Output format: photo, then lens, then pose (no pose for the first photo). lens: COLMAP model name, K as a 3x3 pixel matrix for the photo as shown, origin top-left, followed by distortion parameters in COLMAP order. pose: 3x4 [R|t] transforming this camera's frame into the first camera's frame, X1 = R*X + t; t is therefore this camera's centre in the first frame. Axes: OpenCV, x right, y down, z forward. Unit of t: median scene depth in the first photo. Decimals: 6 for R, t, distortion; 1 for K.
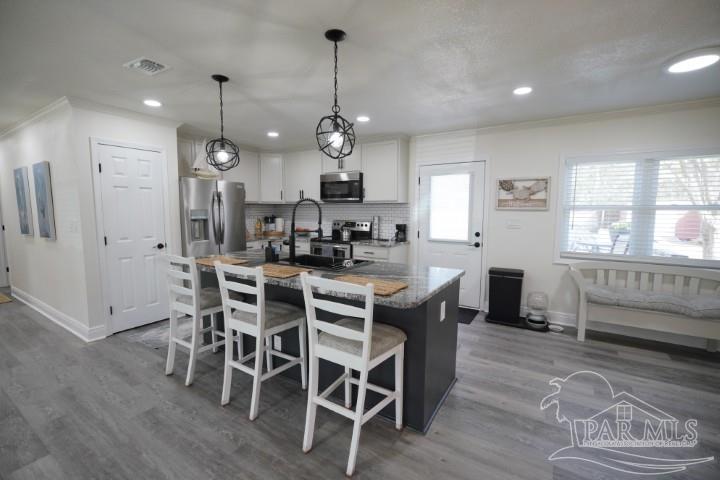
lens RADIAL K [[316.4, 0, 363.6], [0, 316.4, 237.9], [0, 0, 1]] dist [-0.004630, 0.001823]
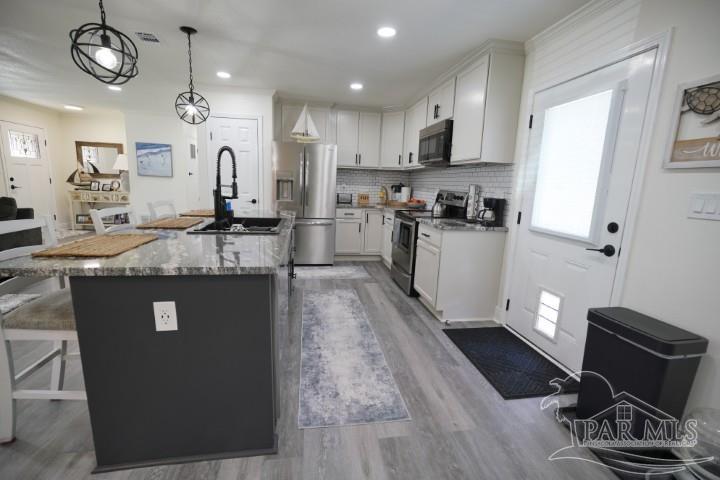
lens RADIAL K [[316.4, 0, 358.2], [0, 316.4, 238.4], [0, 0, 1]] dist [-0.004630, 0.001823]
pose [[0.657306, 0.152493, -0.738034, 0.516618], [-0.104066, 0.988298, 0.111520, -0.009078], [0.746404, 0.003502, 0.665484, 0.500613]]
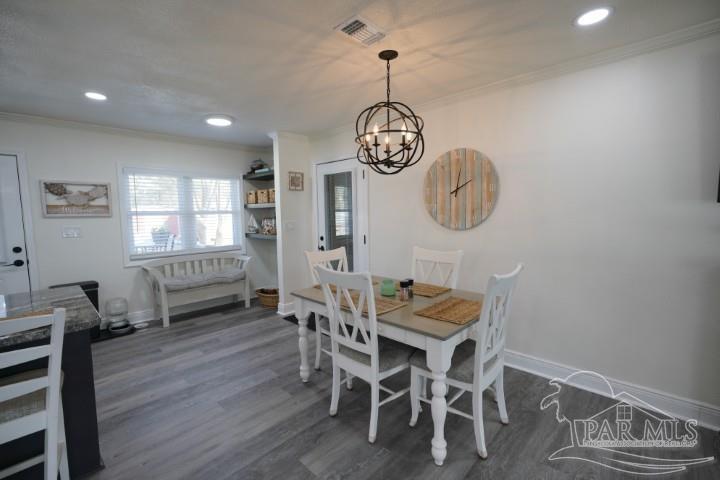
lens RADIAL K [[314.6, 0, 358.9], [0, 314.6, 237.9], [0, 0, 1]] dist [-0.004417, -0.000176]
pose [[0.206481, -0.087220, 0.974555, -0.238125], [0.105547, 0.992193, 0.066436, -0.002884], [-0.972741, 0.089144, 0.214075, 0.025302]]
